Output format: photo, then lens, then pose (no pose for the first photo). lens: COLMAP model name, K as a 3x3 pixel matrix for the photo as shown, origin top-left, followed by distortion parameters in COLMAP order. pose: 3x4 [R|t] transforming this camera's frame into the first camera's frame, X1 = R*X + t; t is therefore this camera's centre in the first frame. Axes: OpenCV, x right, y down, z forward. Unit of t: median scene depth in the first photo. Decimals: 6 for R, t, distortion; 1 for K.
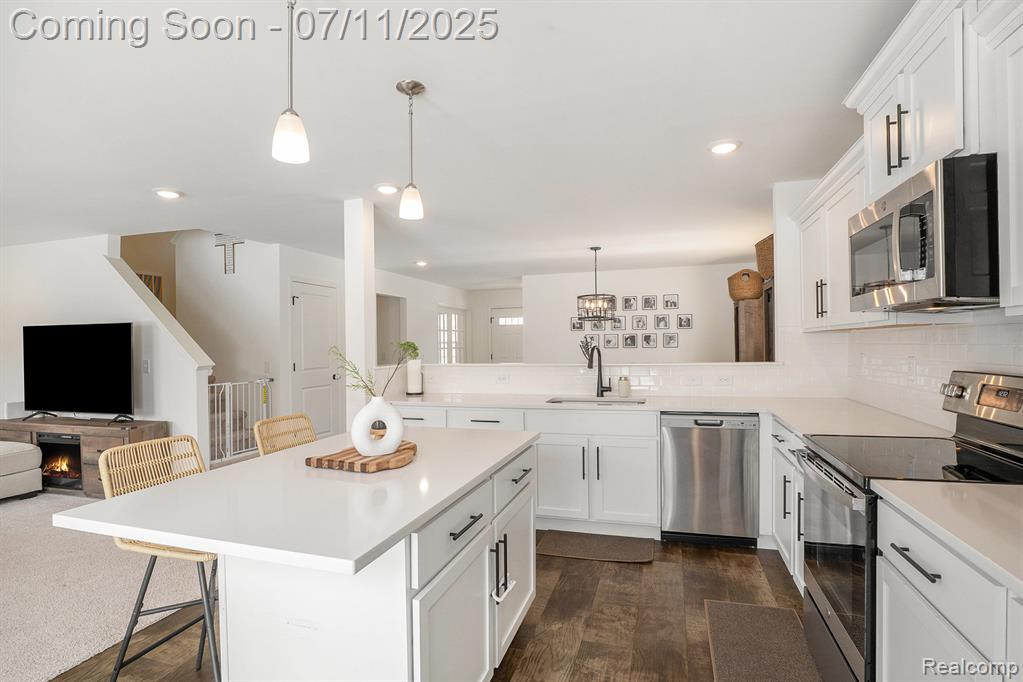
lens RADIAL K [[501.4, 0, 511.3], [0, 501.4, 343.6], [0, 0, 1]] dist [-0.034295, -0.001341]
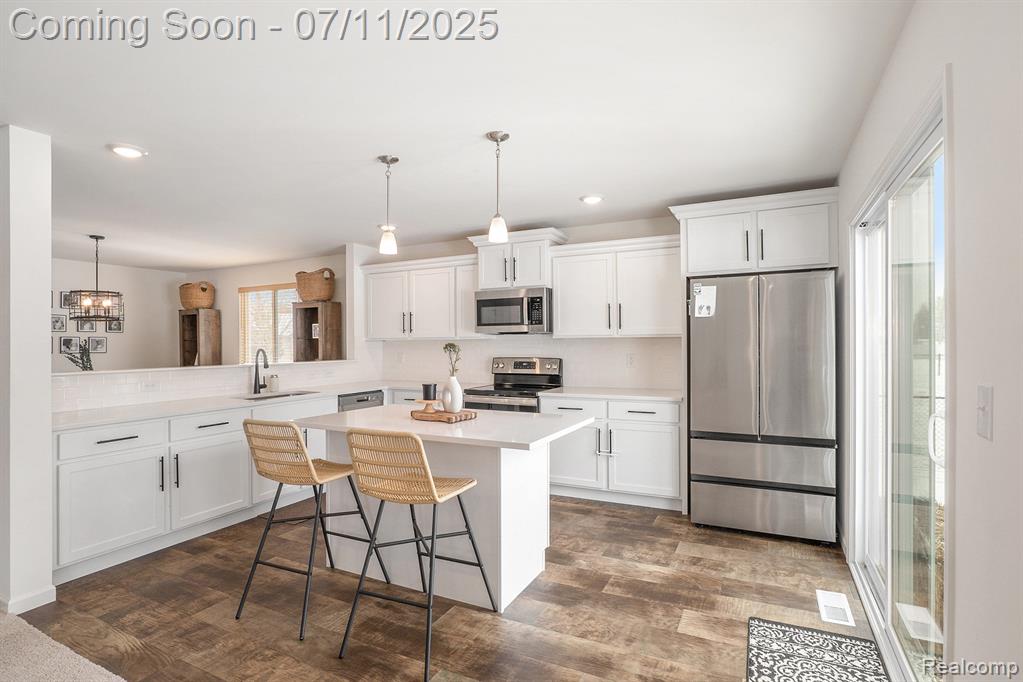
lens RADIAL K [[501.4, 0, 511.1], [0, 501.4, 345.6], [0, 0, 1]] dist [-0.034295, -0.001341]
pose [[0.163759, 0.012021, 0.986427, -0.854468], [0.000505, 0.999925, -0.012270, 0.011351], [-0.986500, 0.002508, 0.163741, 0.249638]]
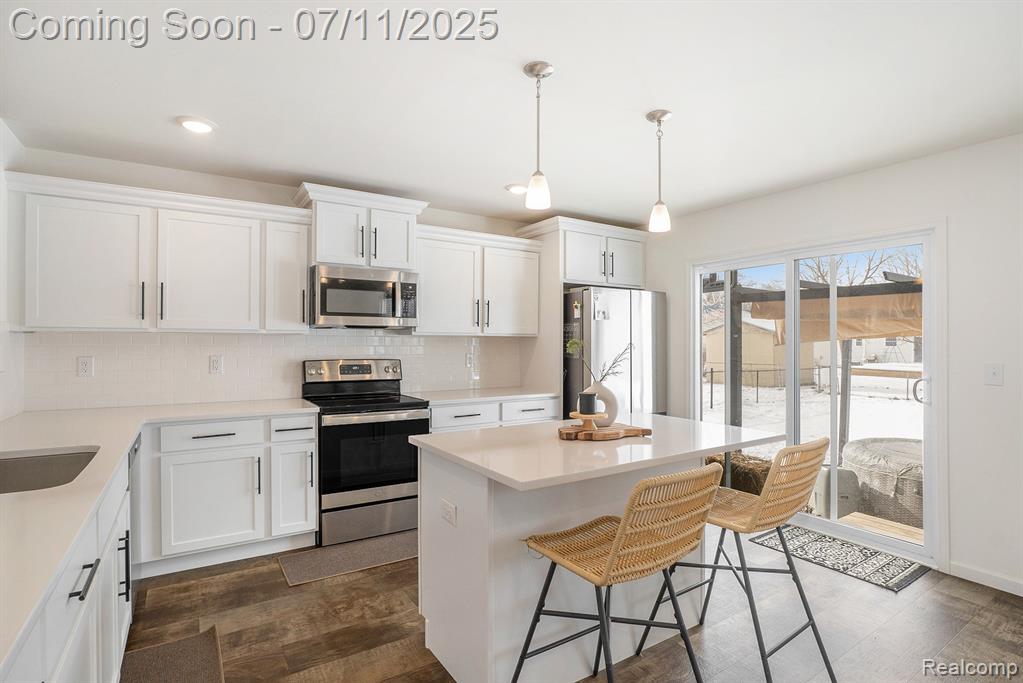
lens RADIAL K [[501.4, 0, 502.1], [0, 501.4, 341.5], [0, 0, 1]] dist [-0.034295, -0.001341]
pose [[-0.757226, 0.009605, 0.653083, -0.430475], [0.003912, 0.999941, -0.010171, 0.002590], [-0.653142, -0.005147, -0.757218, 0.991539]]
